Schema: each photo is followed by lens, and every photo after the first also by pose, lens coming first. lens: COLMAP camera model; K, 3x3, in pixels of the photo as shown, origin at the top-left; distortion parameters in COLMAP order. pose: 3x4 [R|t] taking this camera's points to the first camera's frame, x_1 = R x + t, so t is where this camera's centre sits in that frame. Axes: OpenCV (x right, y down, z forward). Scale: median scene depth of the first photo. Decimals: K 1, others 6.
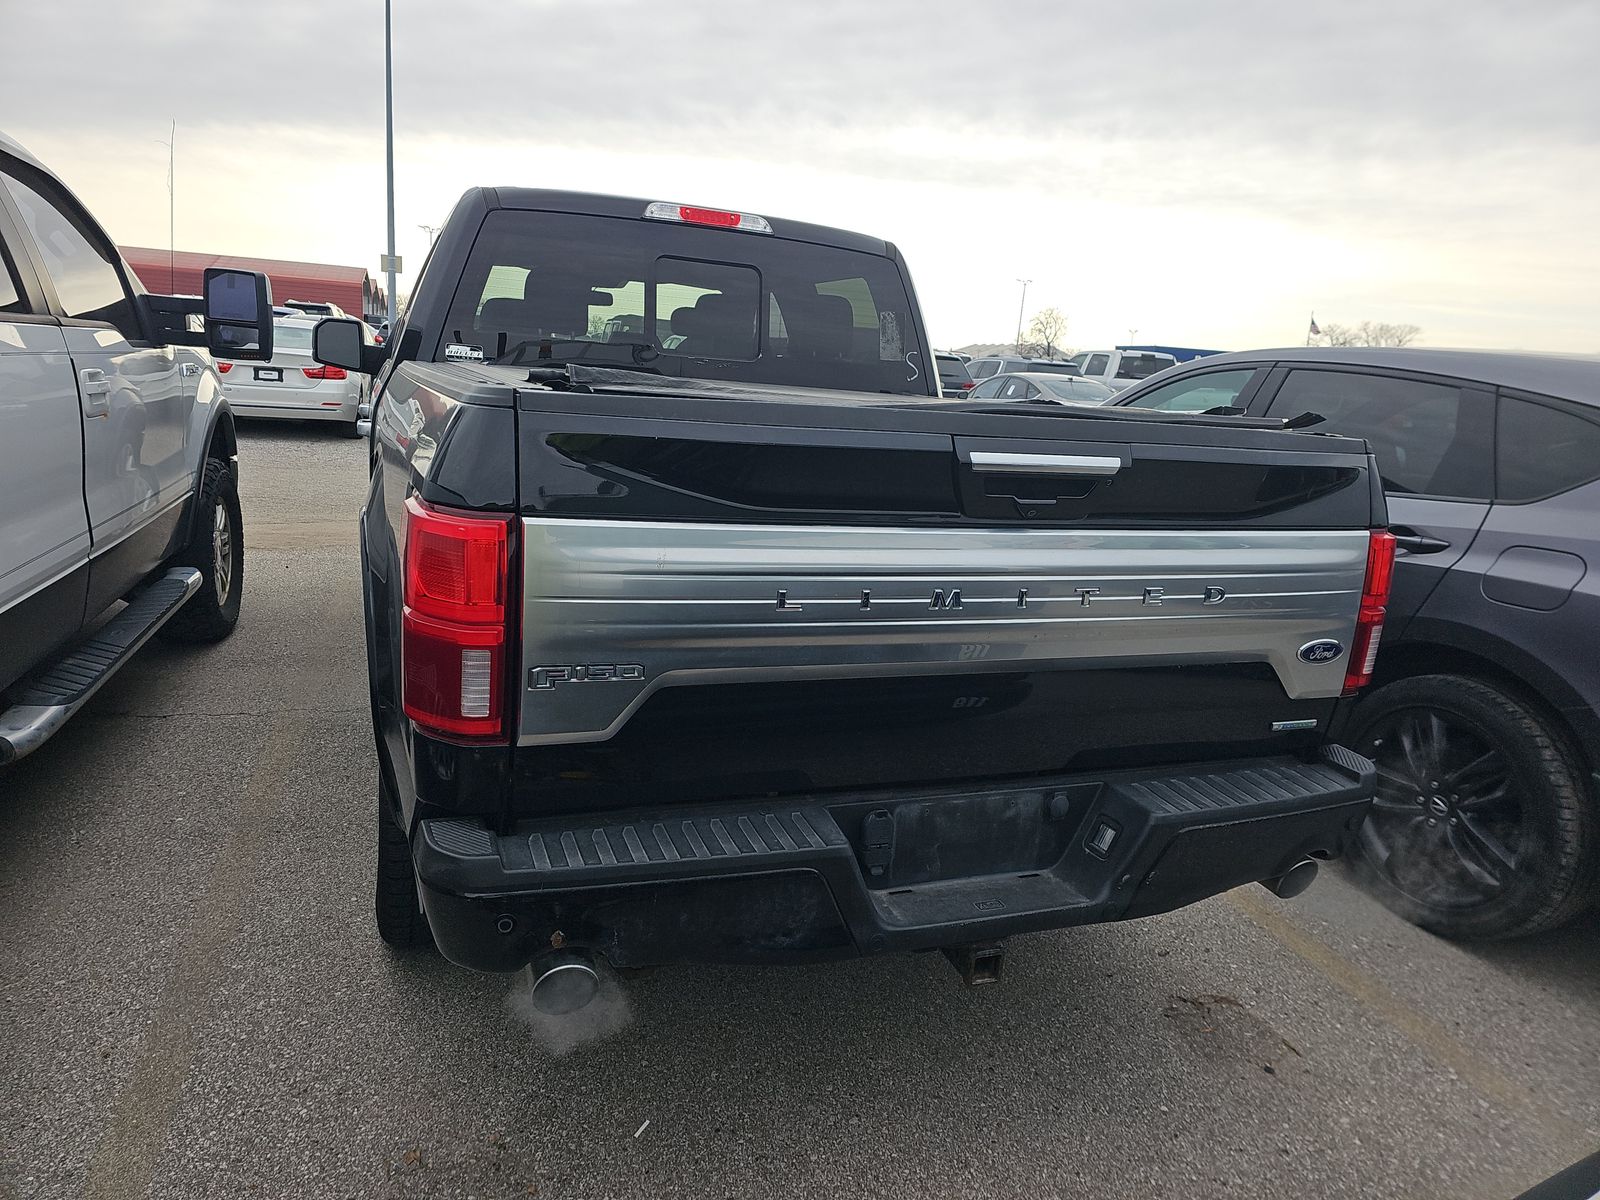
lens RADIAL K [[1062.5, 0, 791.3], [0, 1062.5, 592.6], [0, 0, 1]] dist [0.060912, -0.056615]
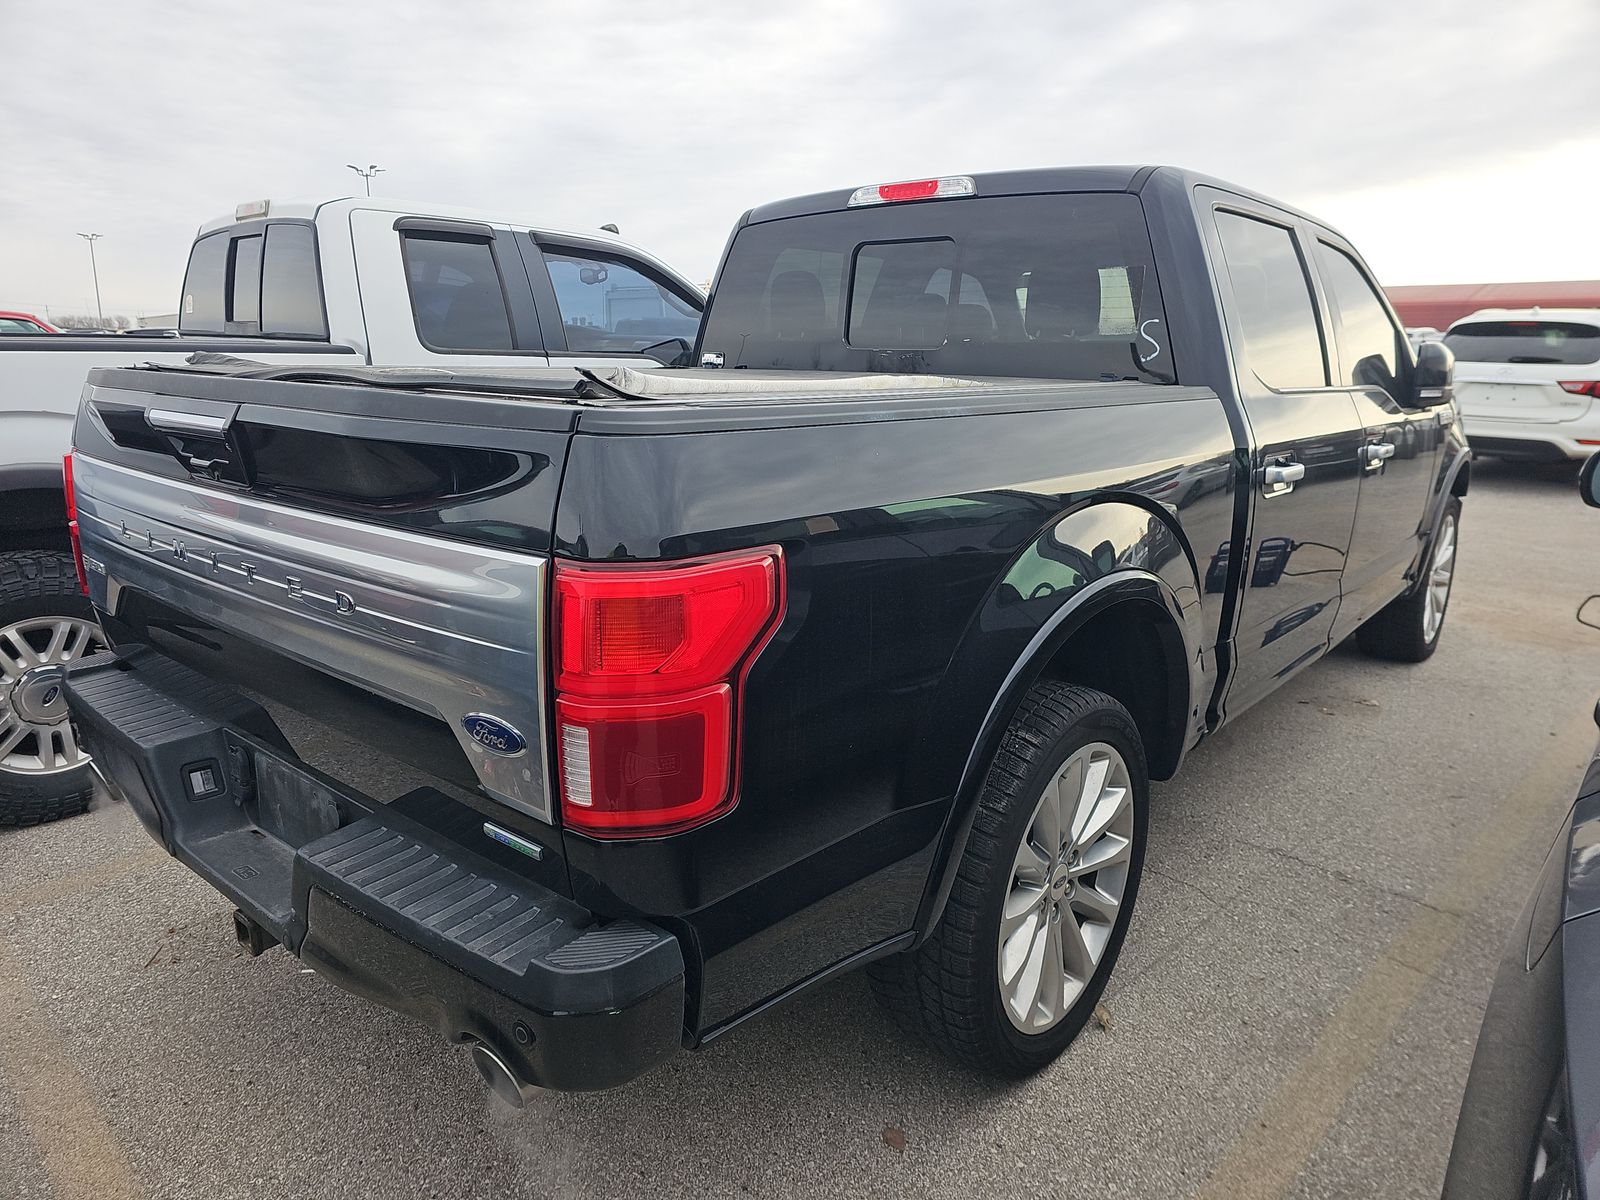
lens RADIAL K [[1062.5, 0, 790.2], [0, 1062.5, 606.0], [0, 0, 1]] dist [0.060912, -0.056615]
pose [[0.457091, 0.145406, -0.877454, 0.978466], [-0.164842, 0.983304, 0.077076, -0.087854], [0.874011, 0.109410, 0.473429, 0.728489]]
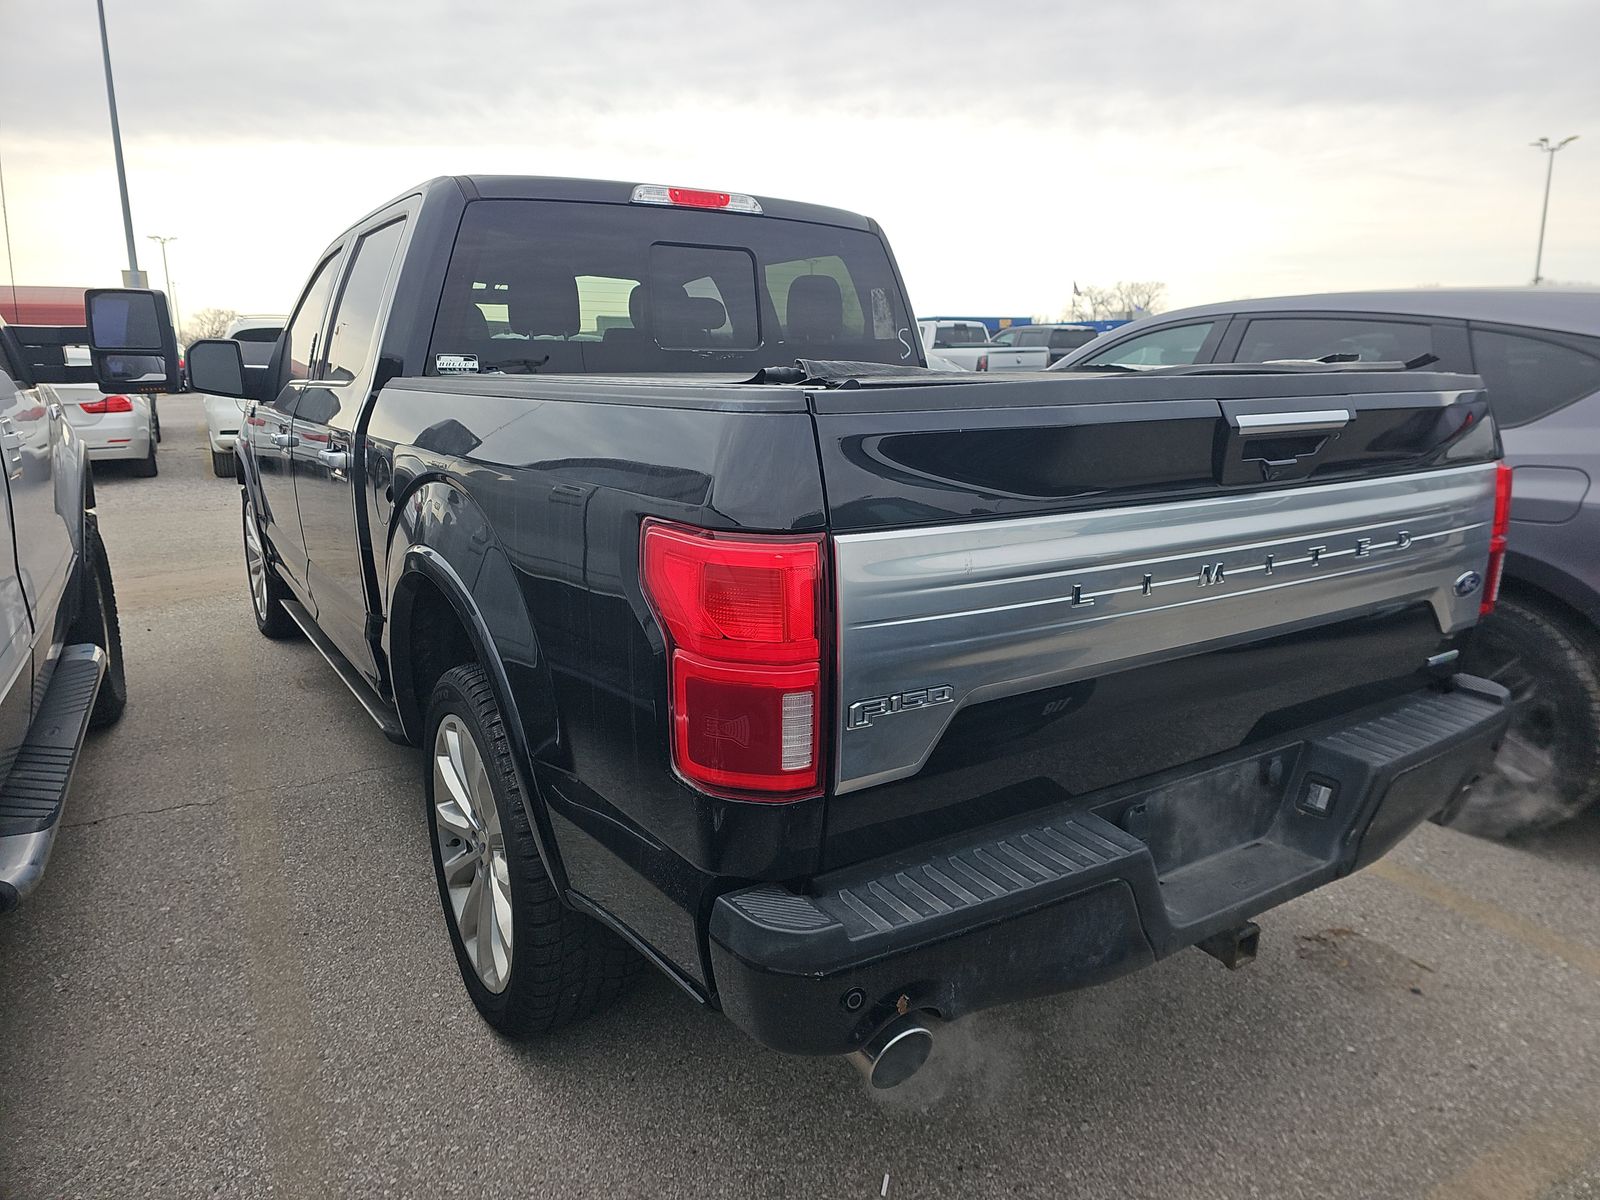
lens RADIAL K [[1062.5, 0, 812.9], [0, 1062.5, 593.0], [0, 0, 1]] dist [0.060912, -0.056615]
pose [[0.974259, -0.118024, 0.192068, -0.274250], [0.115692, 0.993011, 0.023348, -0.028691], [-0.193481, -0.000526, 0.981104, 0.093727]]
